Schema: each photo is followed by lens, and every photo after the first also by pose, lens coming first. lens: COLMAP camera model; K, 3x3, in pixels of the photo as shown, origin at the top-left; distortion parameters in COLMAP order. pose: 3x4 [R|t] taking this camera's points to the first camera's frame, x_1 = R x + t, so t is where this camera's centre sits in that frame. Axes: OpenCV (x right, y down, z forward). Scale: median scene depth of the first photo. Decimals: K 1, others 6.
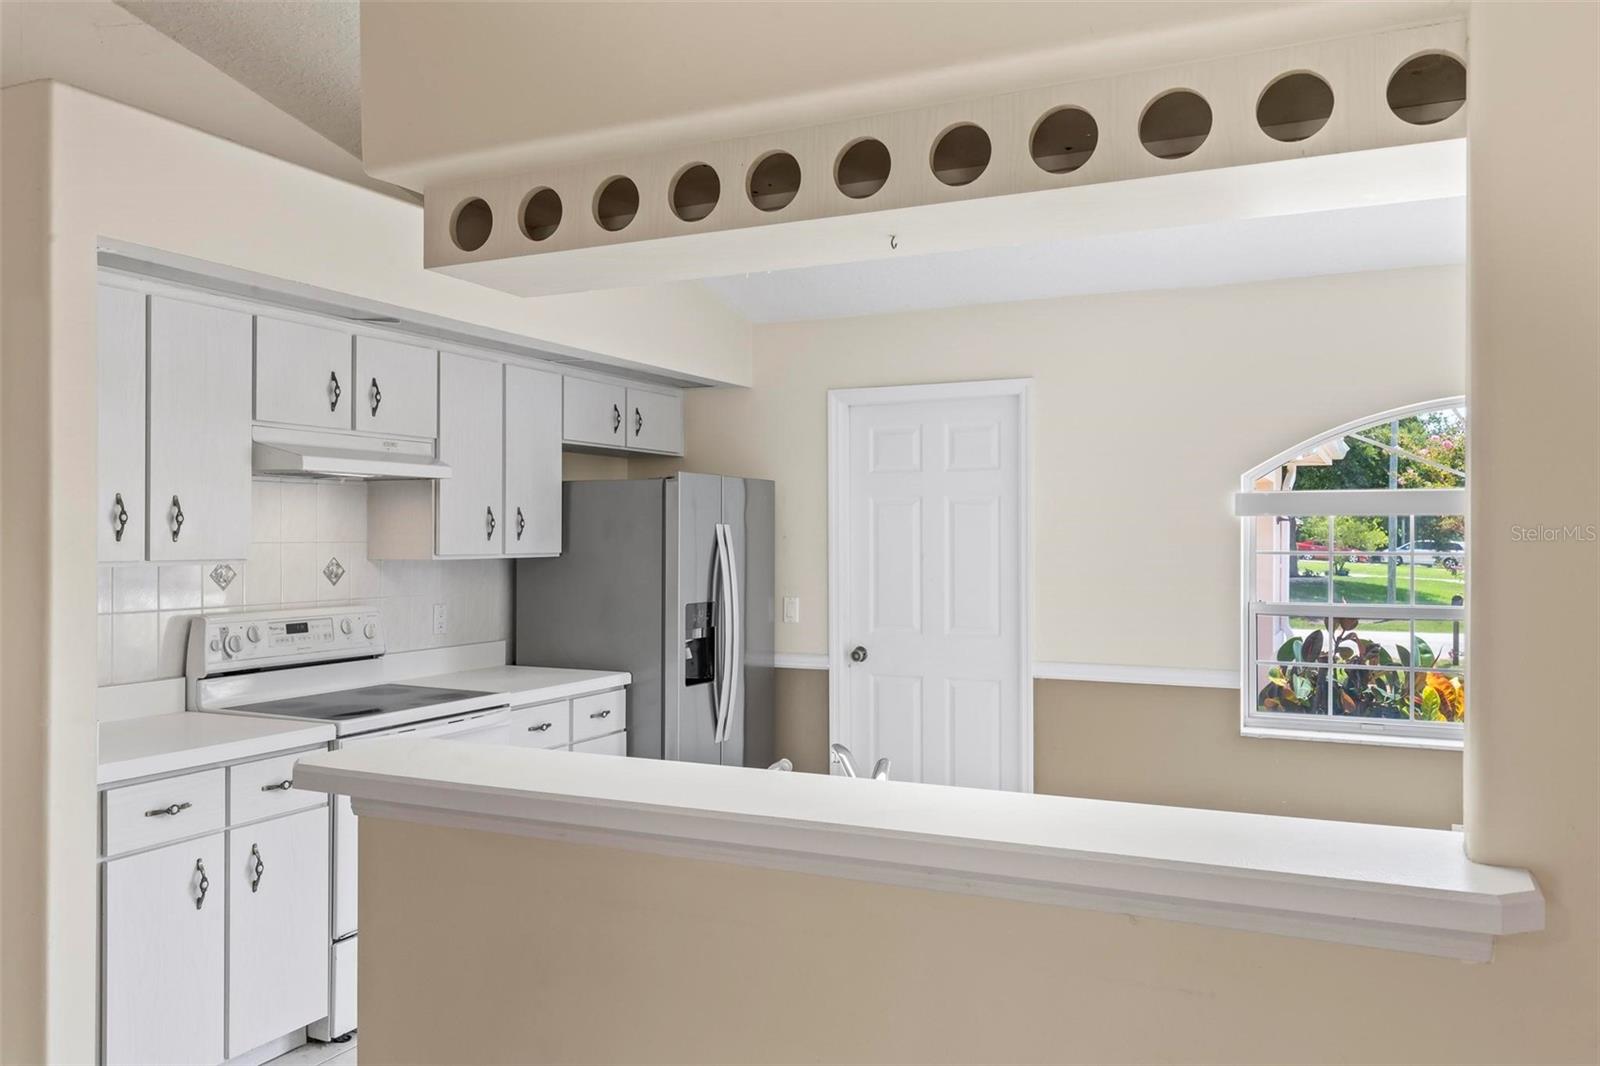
lens RADIAL K [[1268.6, 0, 781.1], [0, 1268.6, 537.3], [0, 0, 1]] dist [0.012075, -0.007517]
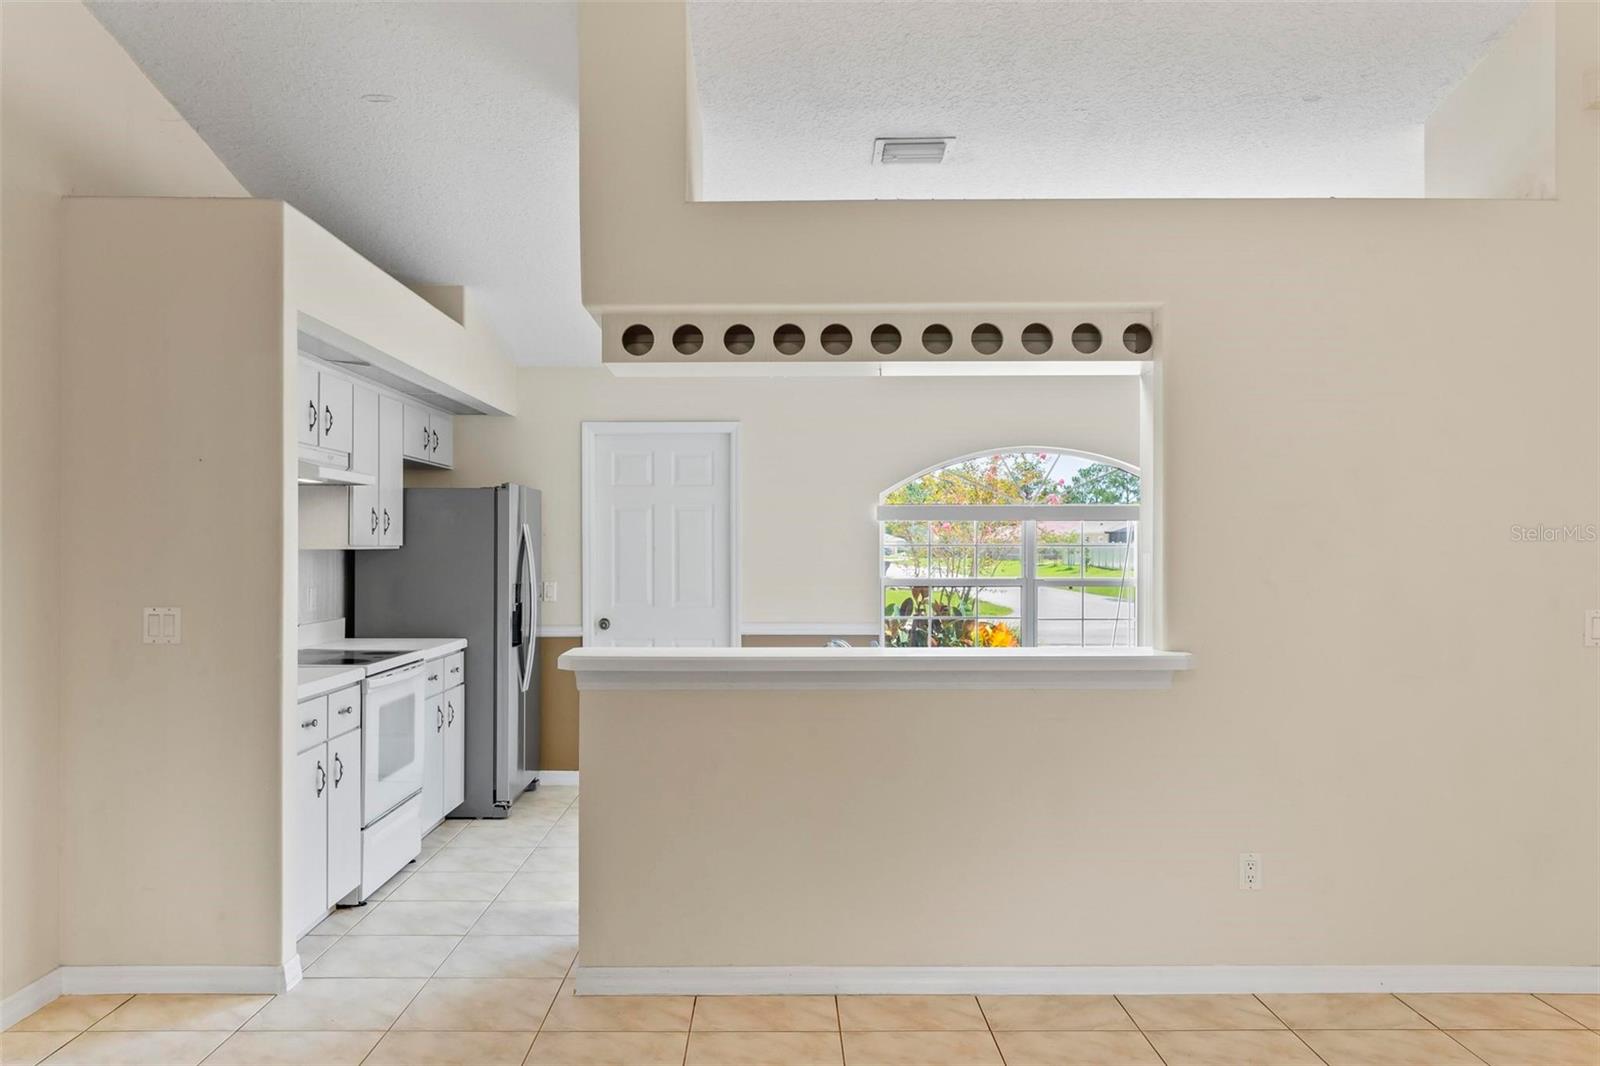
lens RADIAL K [[1224.5, 0, 811.3], [0, 1224.5, 543.6], [0, 0, 1]] dist [0.005105, -0.004393]
pose [[0.895180, 0.000637, 0.445705, -0.415534], [0.000547, 0.999997, -0.002527, 0.016260], [-0.445705, 0.002506, 0.895176, -0.306737]]
